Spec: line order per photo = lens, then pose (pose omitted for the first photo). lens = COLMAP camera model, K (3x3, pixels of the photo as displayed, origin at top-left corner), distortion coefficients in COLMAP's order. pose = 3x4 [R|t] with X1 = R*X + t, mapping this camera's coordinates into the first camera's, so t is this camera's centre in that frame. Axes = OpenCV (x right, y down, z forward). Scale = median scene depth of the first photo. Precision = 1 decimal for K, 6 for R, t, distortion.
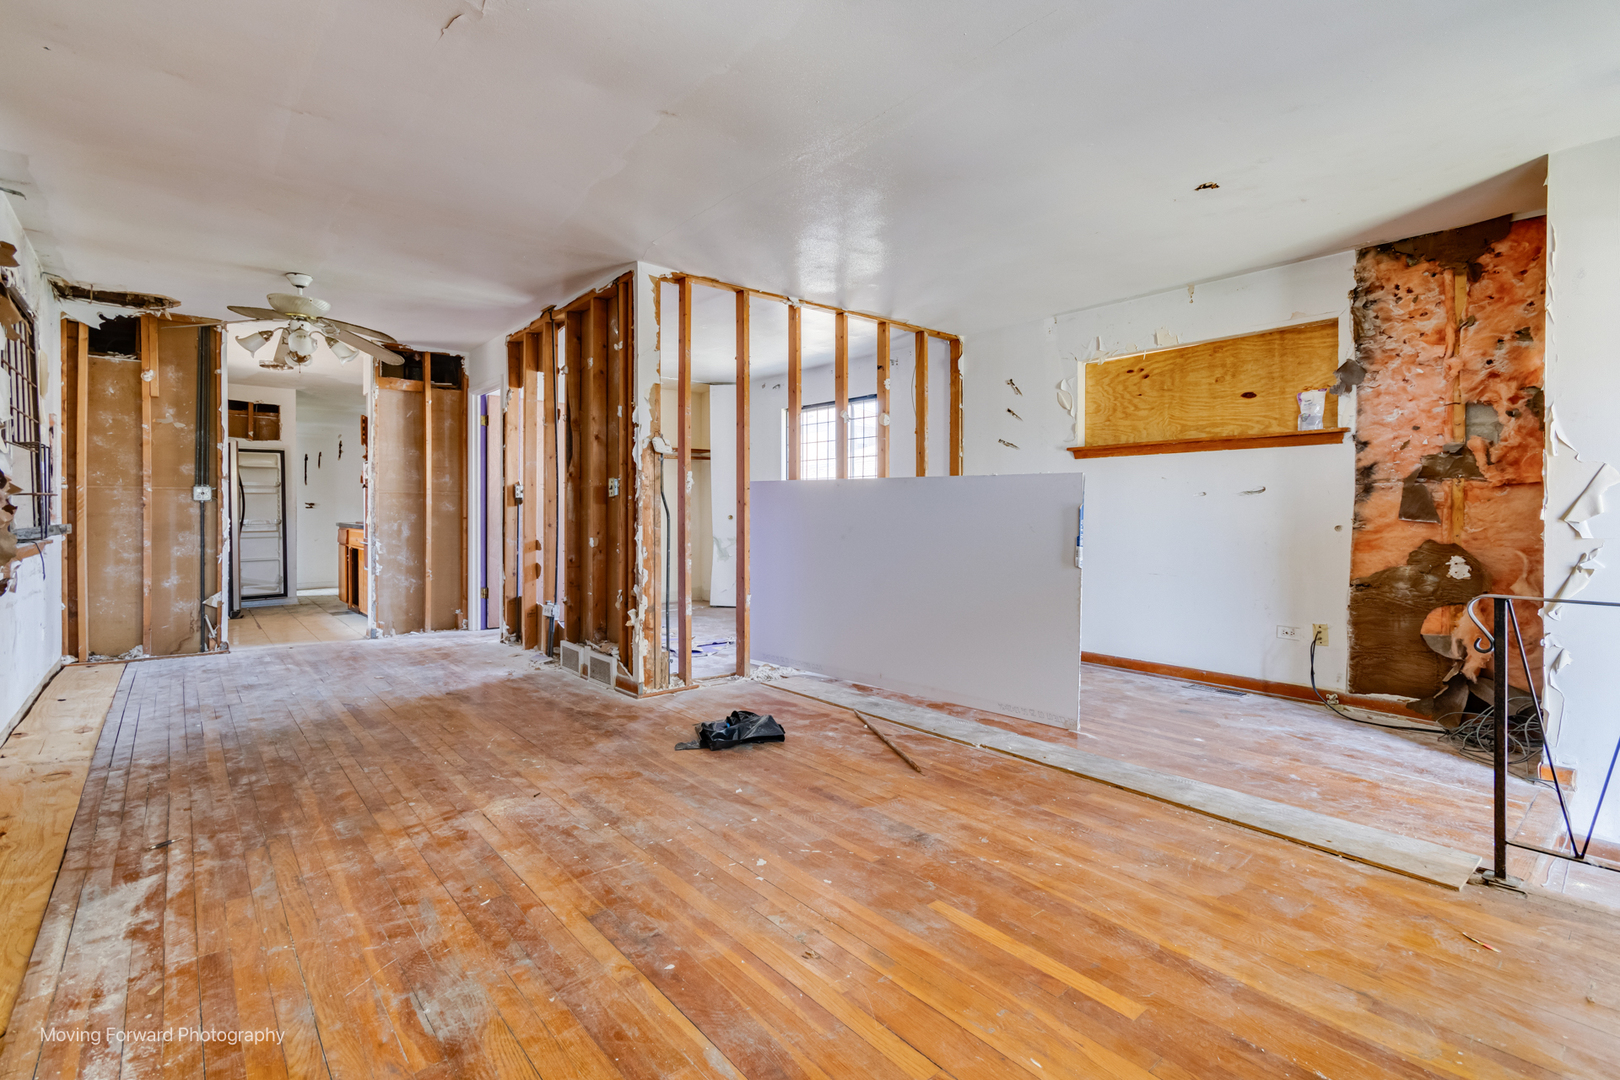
lens RADIAL K [[760.1, 0, 810.8], [0, 760.1, 517.5], [0, 0, 1]] dist [0.002646, 0.000457]
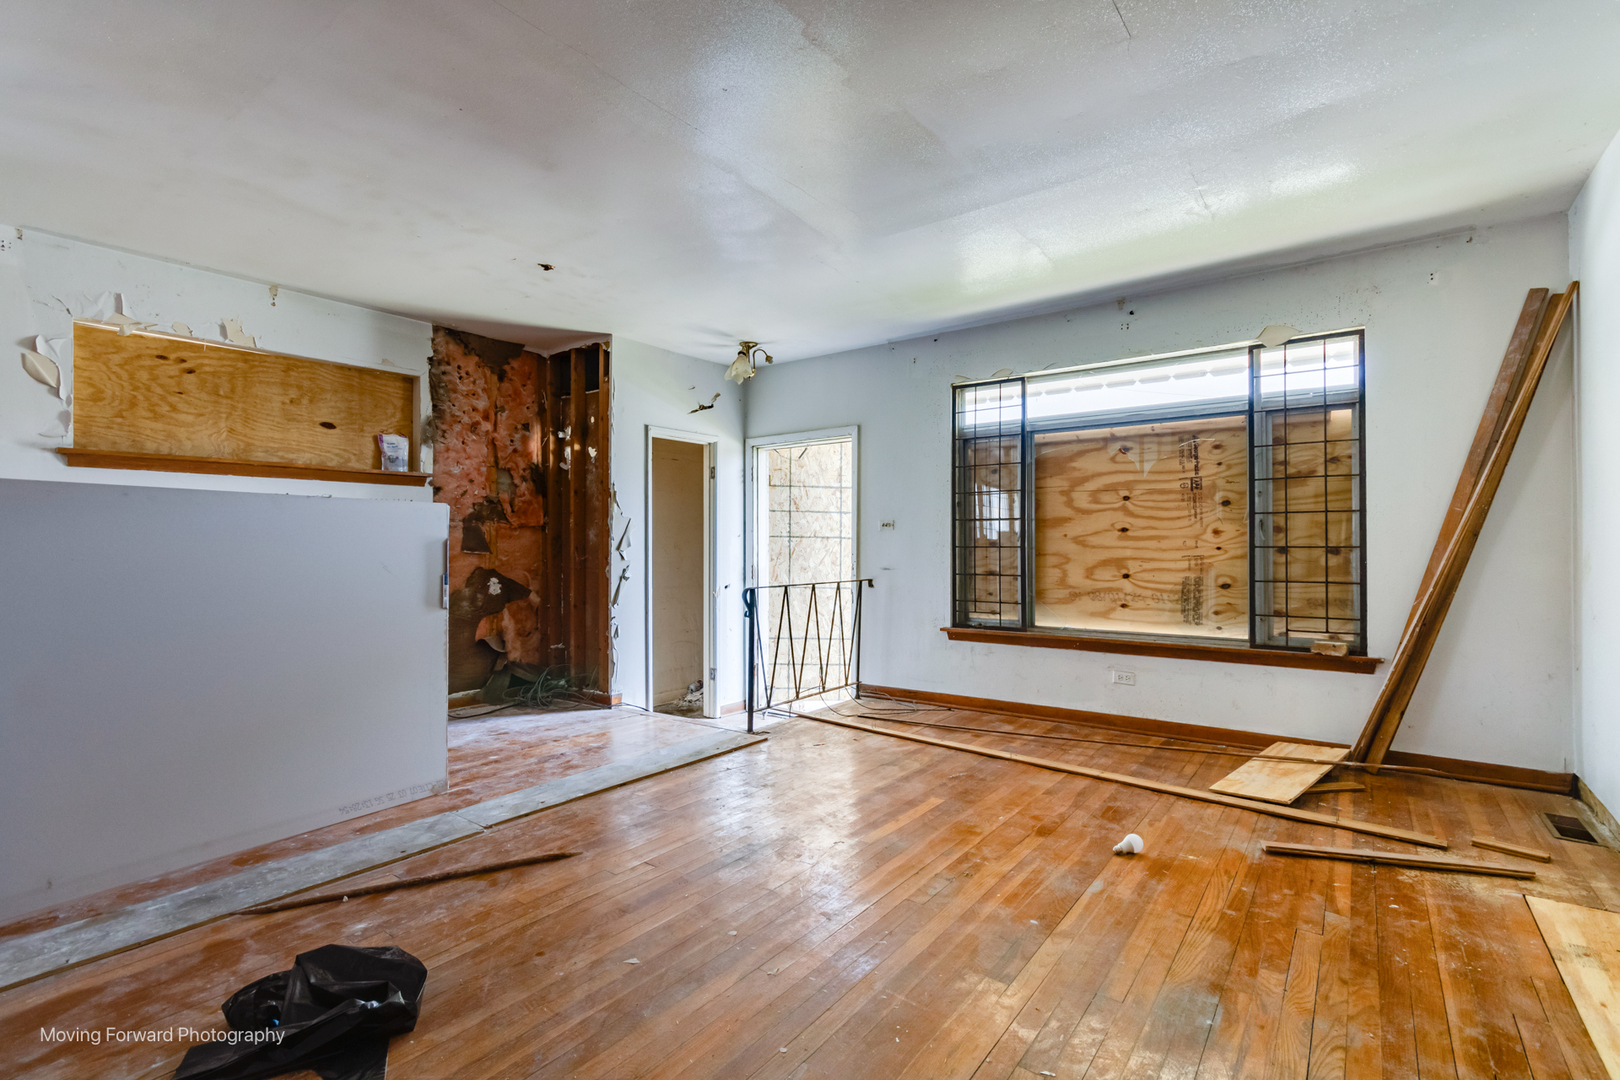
lens RADIAL K [[752.1, 0, 810.0], [0, 752.1, 540.0], [0, 0, 1]] dist [-0.000145, -0.000085]
pose [[-0.237773, 0.004785, 0.971309, -0.598928], [0.010783, 0.999939, -0.002287, -0.008281], [-0.971261, 0.009930, -0.237810, 0.768768]]
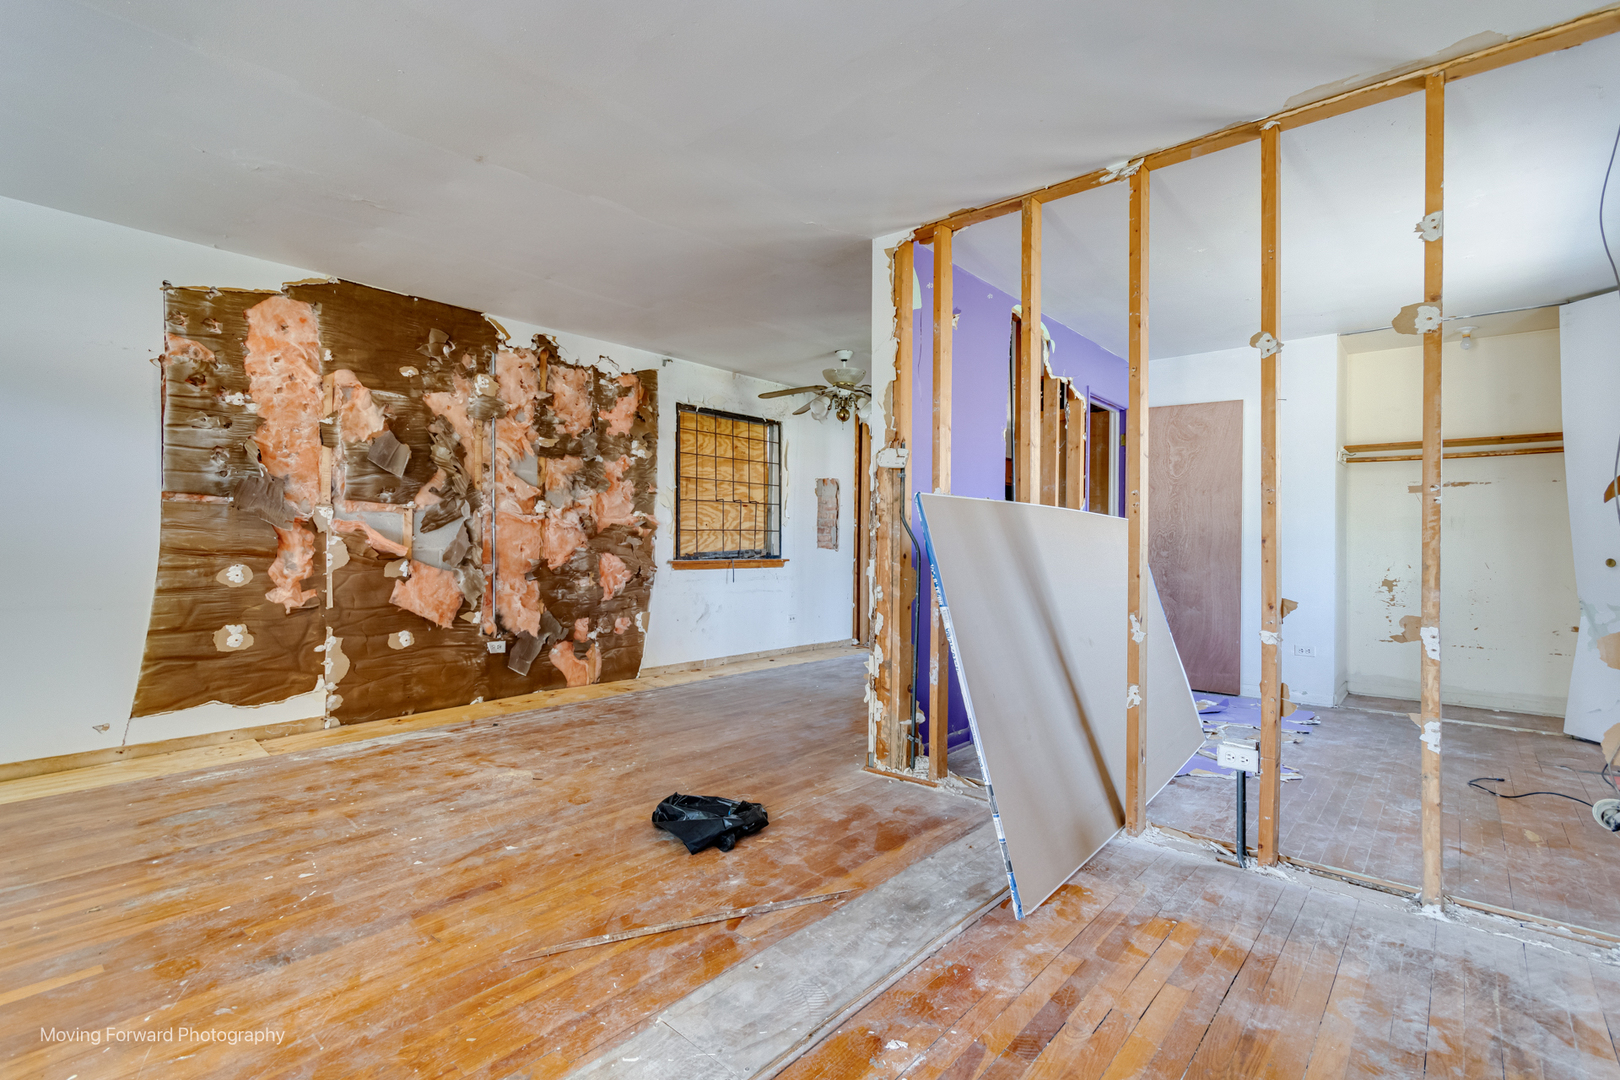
lens RADIAL K [[752.1, 0, 810.0], [0, 752.1, 540.0], [0, 0, 1]] dist [-0.000145, -0.000085]
pose [[0.169373, -0.000524, -0.985552, 0.645320], [-0.021023, 0.999770, -0.004145, -0.006174], [0.985328, 0.021422, 0.169323, 0.913462]]
